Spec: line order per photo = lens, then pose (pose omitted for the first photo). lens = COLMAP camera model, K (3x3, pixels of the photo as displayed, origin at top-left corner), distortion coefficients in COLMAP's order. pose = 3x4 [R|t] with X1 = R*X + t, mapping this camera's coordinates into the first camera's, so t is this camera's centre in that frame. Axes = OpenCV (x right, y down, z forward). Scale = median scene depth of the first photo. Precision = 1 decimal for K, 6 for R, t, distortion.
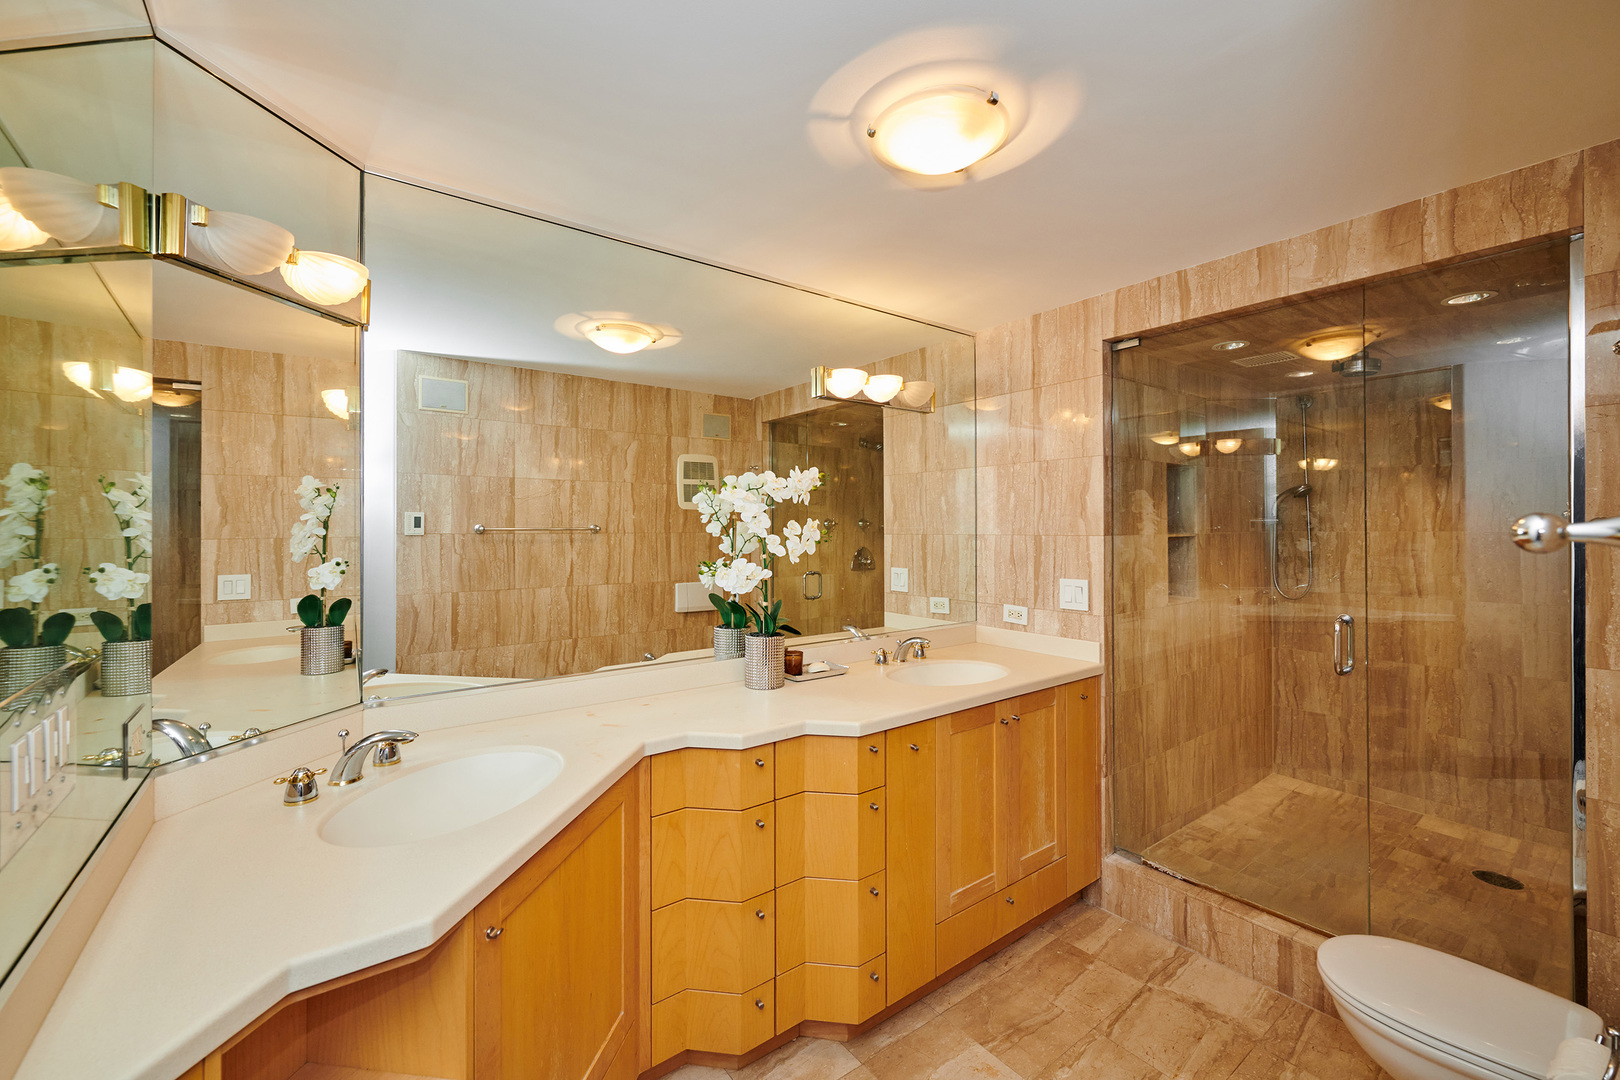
lens RADIAL K [[656.2, 0, 811.2], [0, 656.2, 528.5], [0, 0, 1]] dist [0.000933, 0.000474]
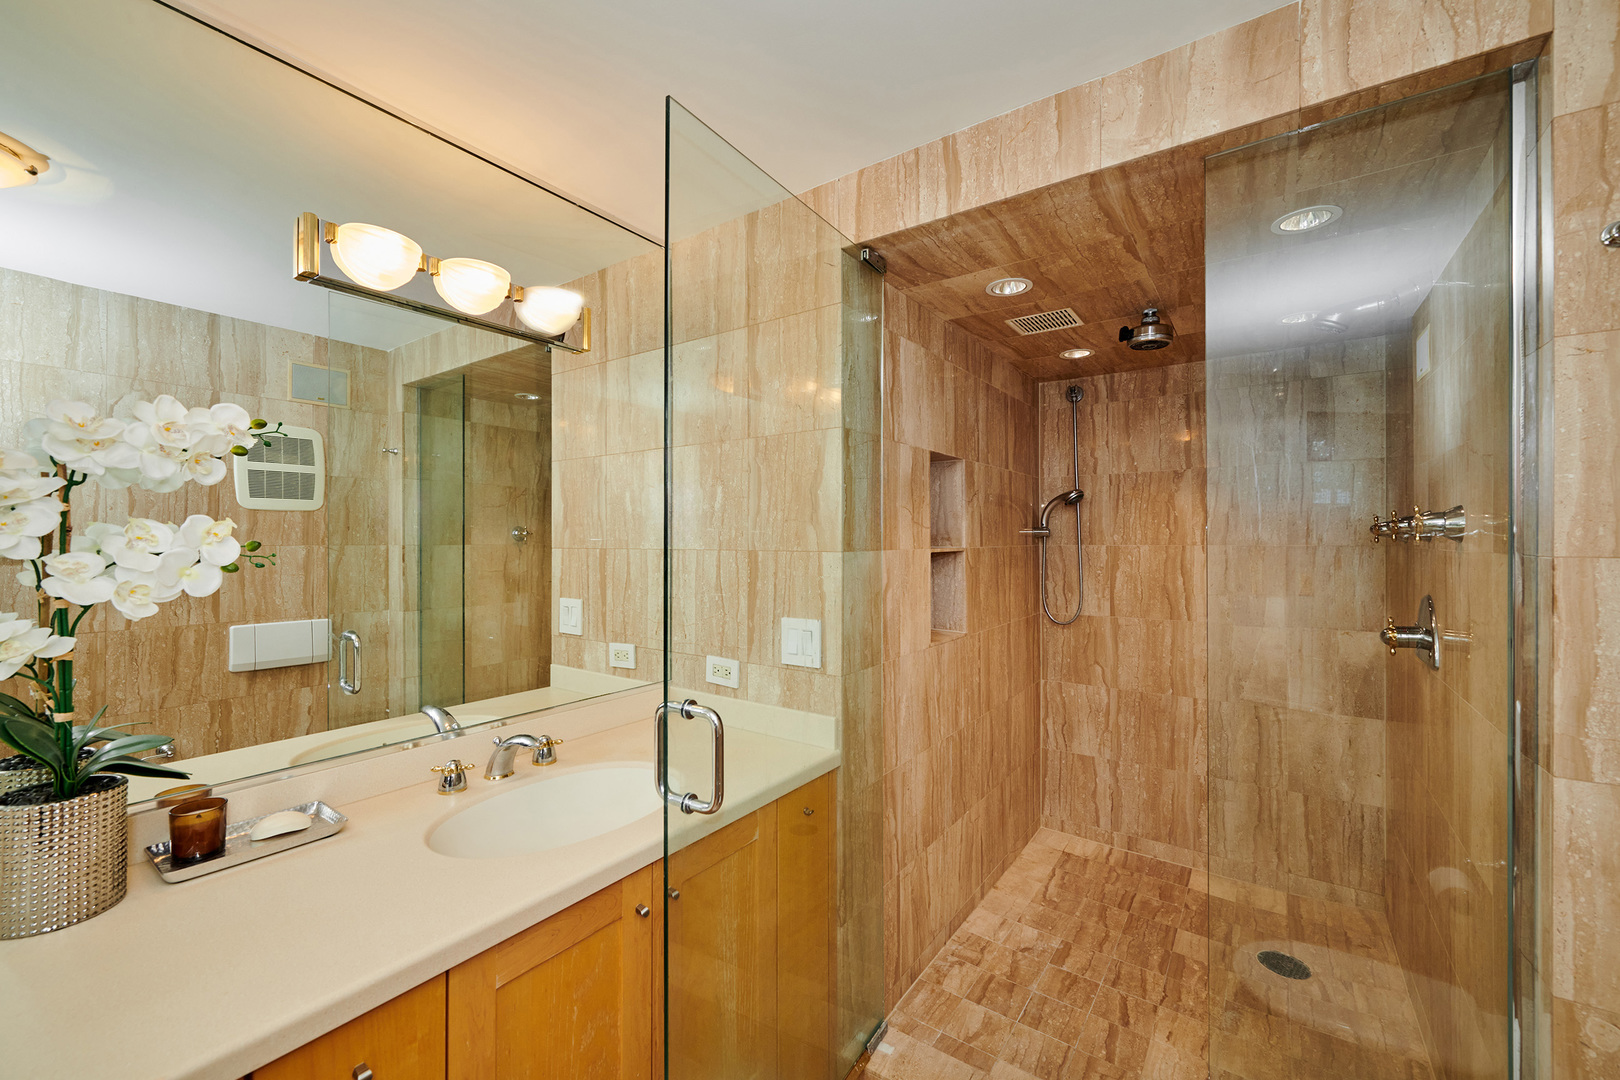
lens RADIAL K [[656.2, 0, 808.6], [0, 656.2, 540.6], [0, 0, 1]] dist [0.000933, 0.000474]
pose [[0.953418, 0.003355, 0.301634, 0.173109], [-0.003324, 0.999994, -0.000615, 0.000429], [-0.301635, -0.000417, 0.953423, 0.308269]]
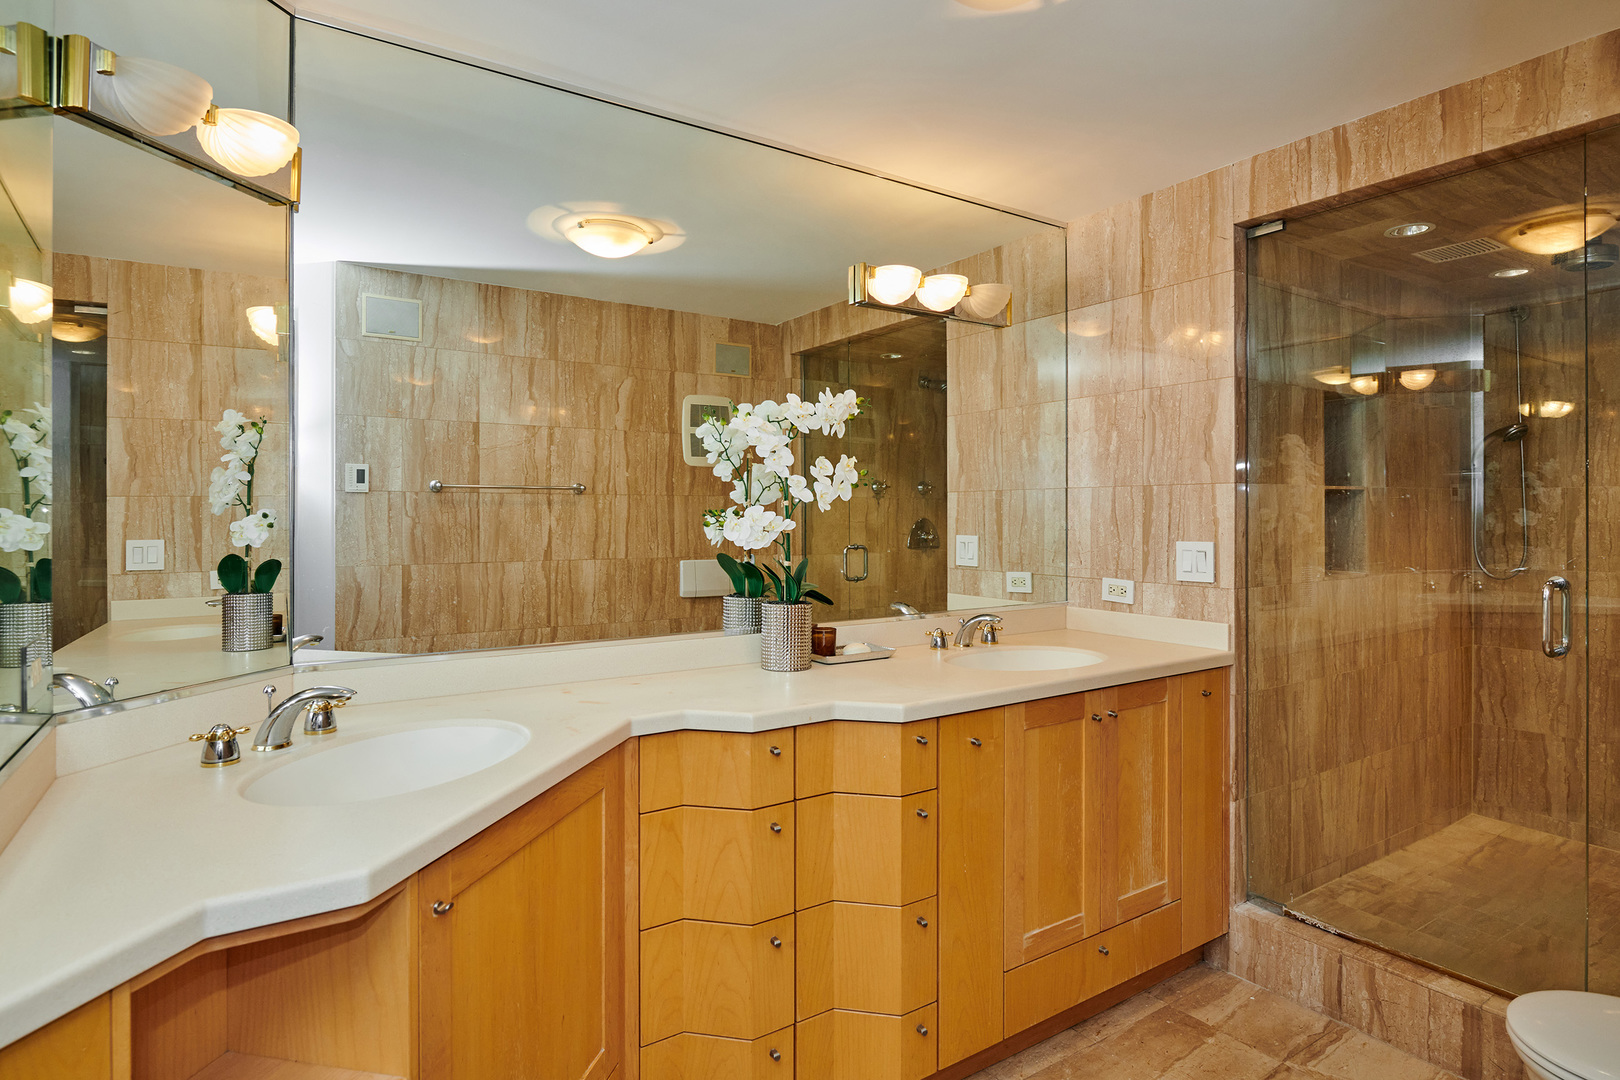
lens RADIAL K [[858.5, 0, 811.1], [0, 858.5, 518.6], [0, 0, 1]] dist [-0.003266, -0.002474]
pose [[0.998173, 0.002030, -0.060381, 0.013836], [-0.001719, 0.999985, 0.005200, 0.037774], [0.060391, -0.005087, 0.998162, -0.014141]]
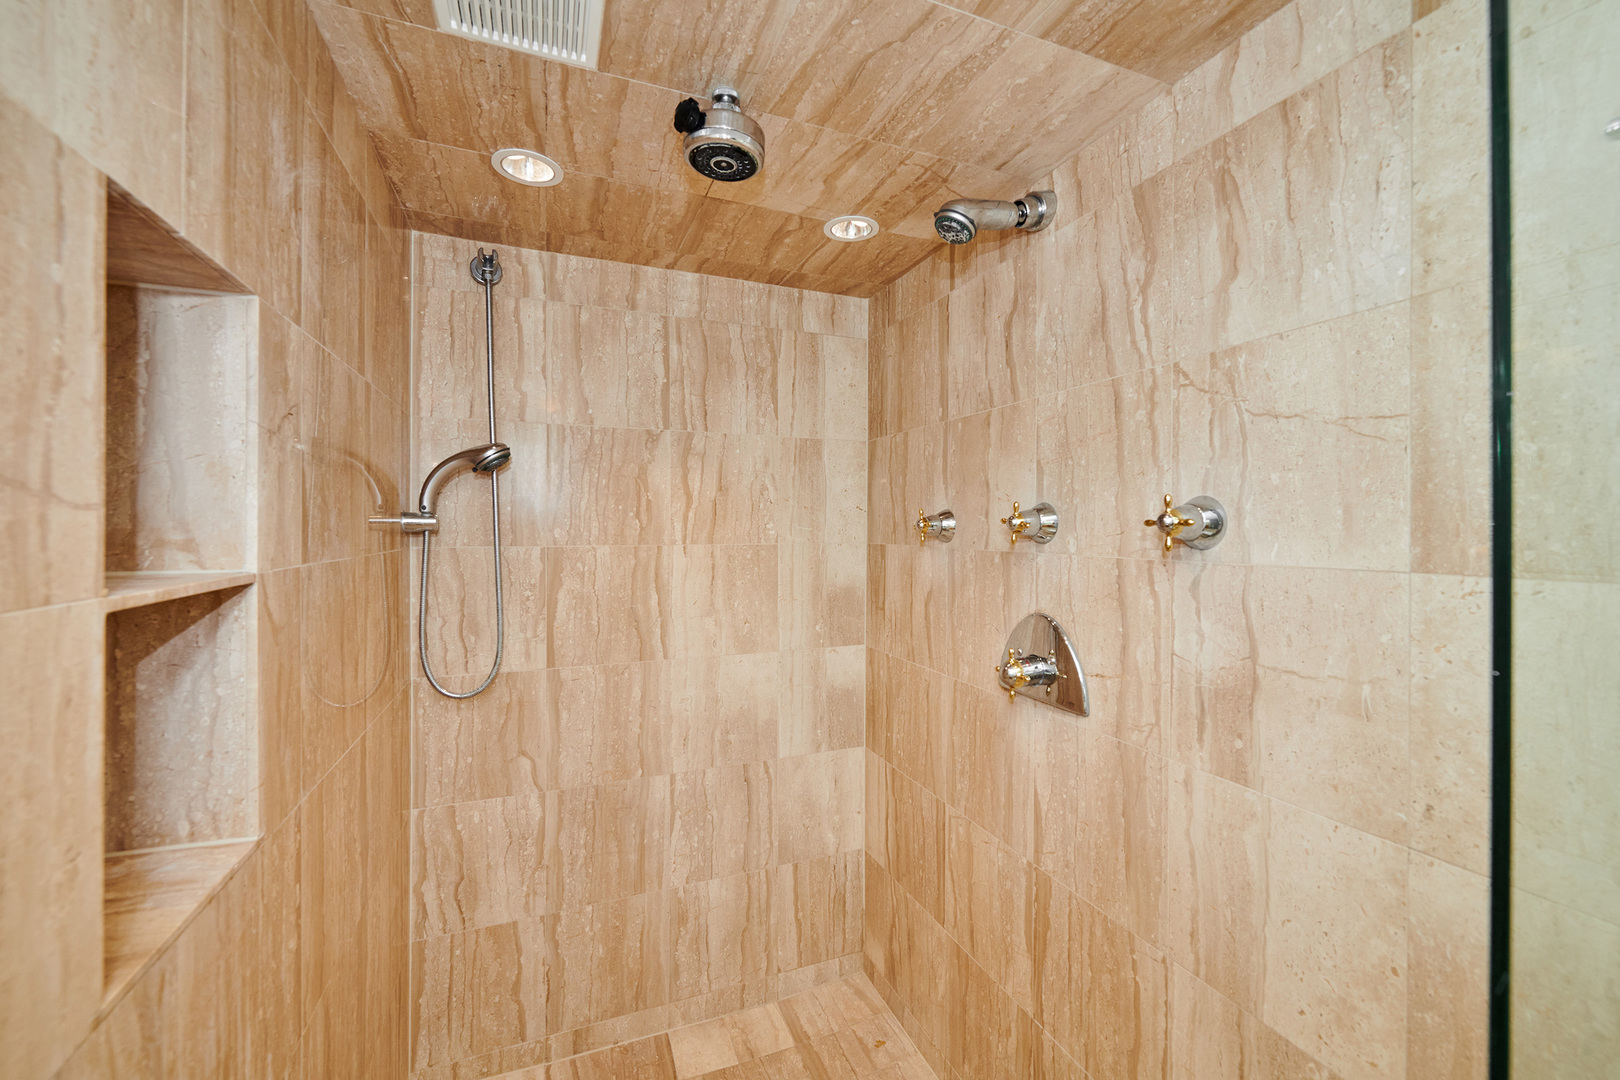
lens RADIAL K [[656.2, 0, 809.2], [0, 656.2, 525.5], [0, 0, 1]] dist [0.000933, 0.000474]
pose [[0.253854, 0.008762, 0.967203, 0.384624], [-0.002613, 0.999962, -0.008373, -0.008033], [-0.967239, -0.000402, 0.253867, 0.706082]]
